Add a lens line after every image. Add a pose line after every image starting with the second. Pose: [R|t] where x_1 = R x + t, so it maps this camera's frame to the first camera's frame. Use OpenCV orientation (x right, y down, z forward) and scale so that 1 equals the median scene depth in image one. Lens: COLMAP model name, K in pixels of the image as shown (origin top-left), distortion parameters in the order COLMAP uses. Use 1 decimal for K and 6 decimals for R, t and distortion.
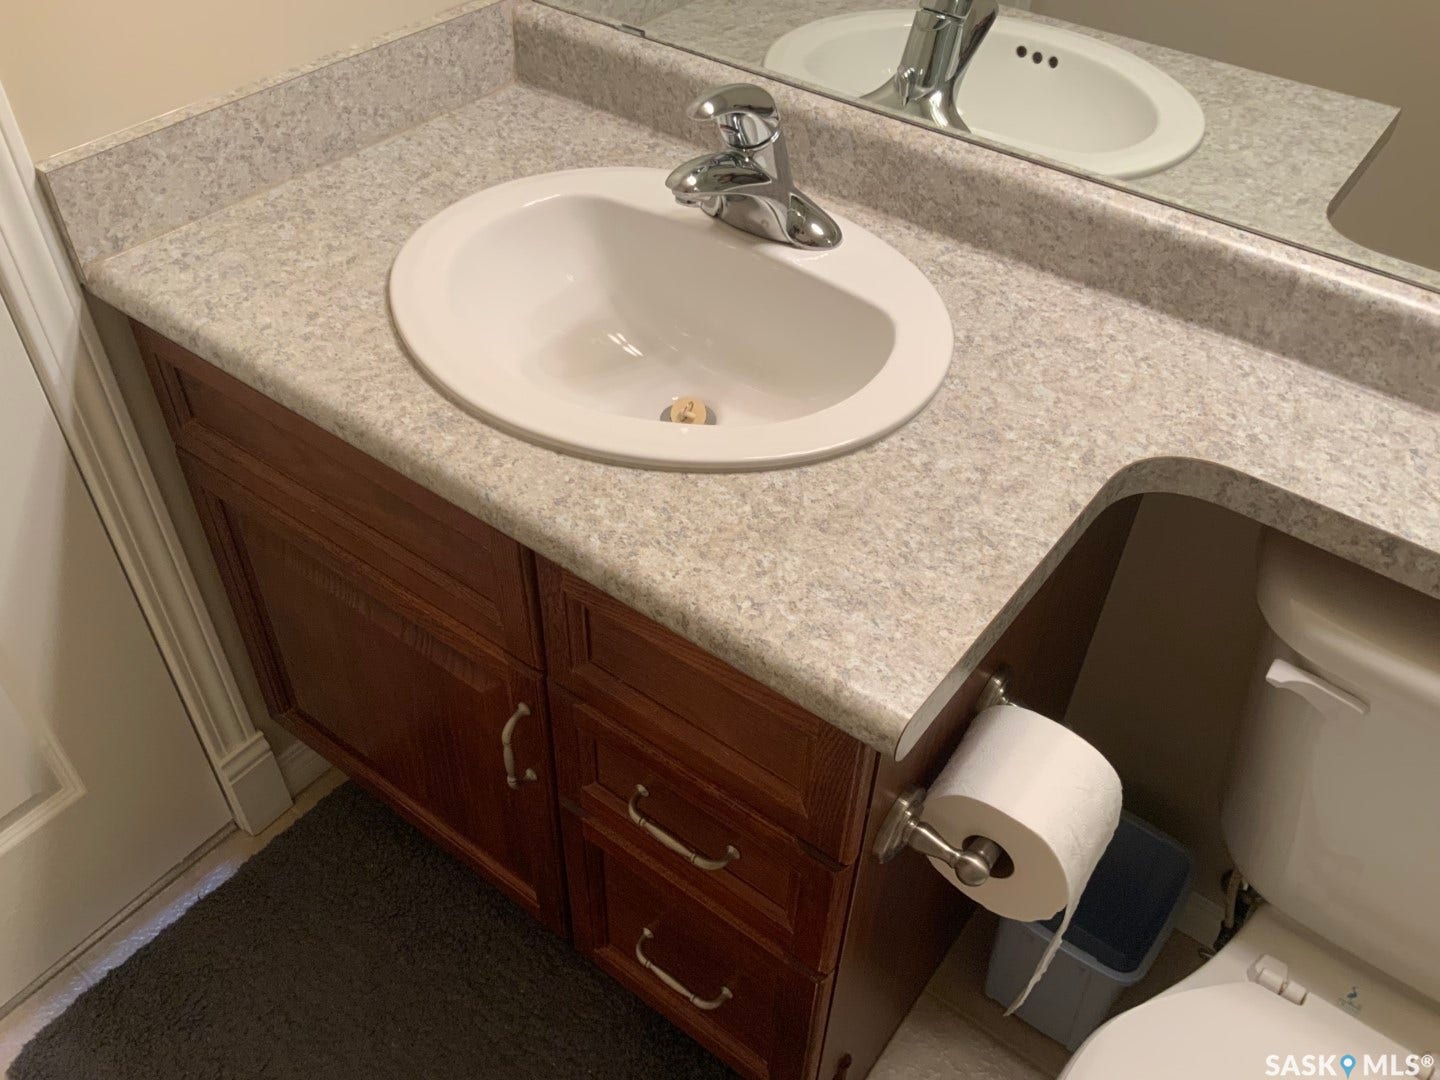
lens RADIAL K [[1192.0, 0, 702.0], [0, 1192.0, 536.1], [0, 0, 1]] dist [0.101921, -0.193202]
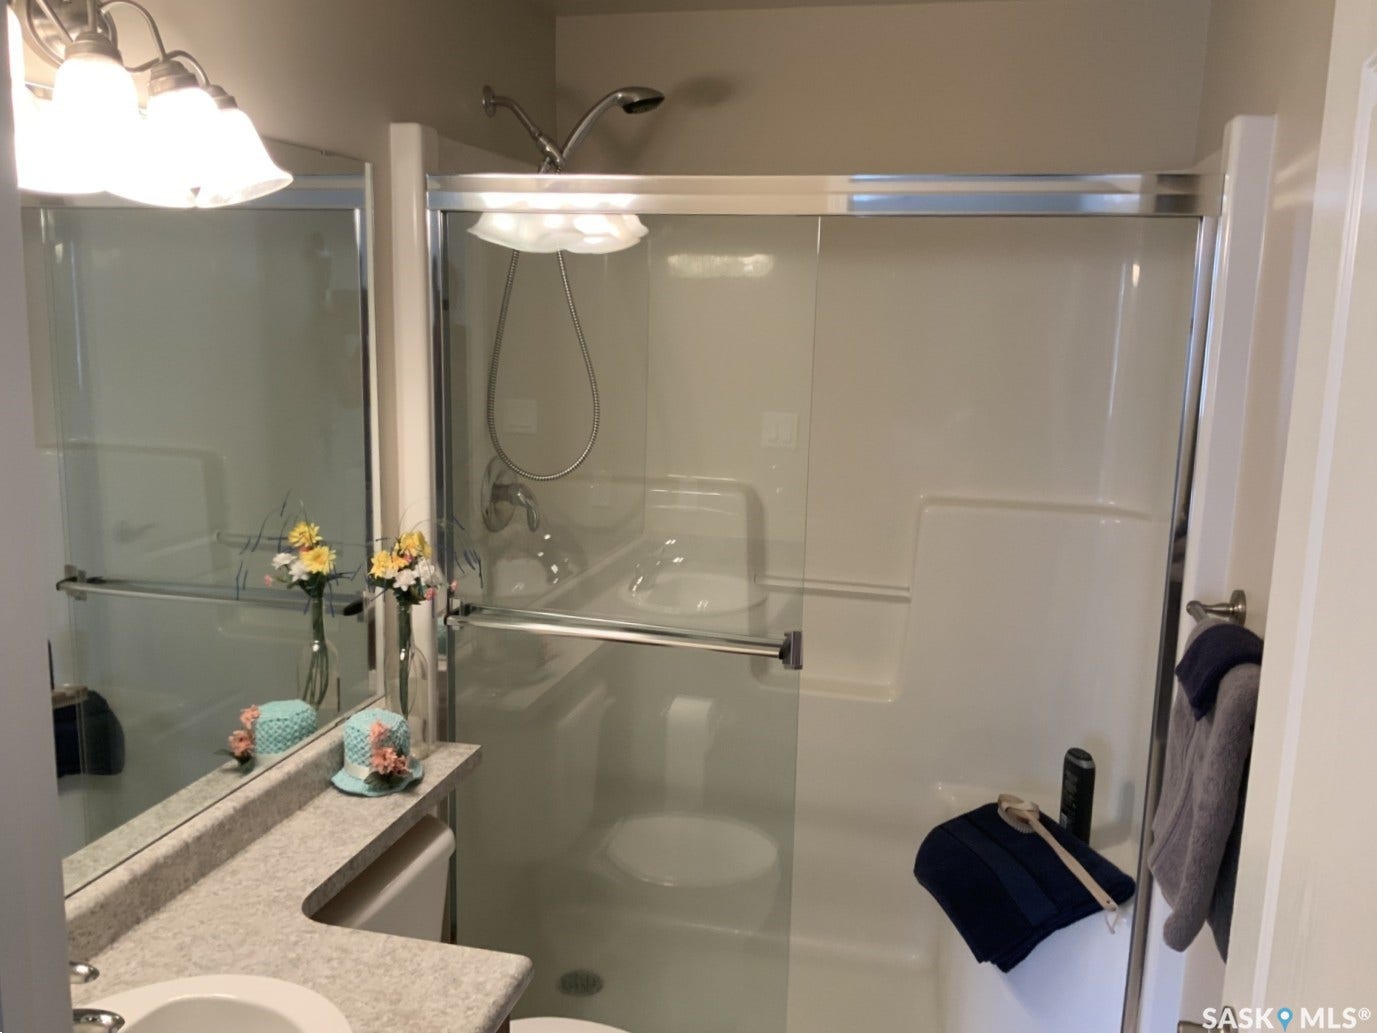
lens RADIAL K [[1139.9, 0, 684.3], [0, 1139.9, 506.3], [0, 0, 1]] dist [0.101921, -0.193202]
pose [[-0.396426, -0.178886, 0.900470, -1.120452], [0.606500, 0.685295, 0.403148, -0.716079], [-0.689205, 0.705953, -0.163175, 0.378520]]
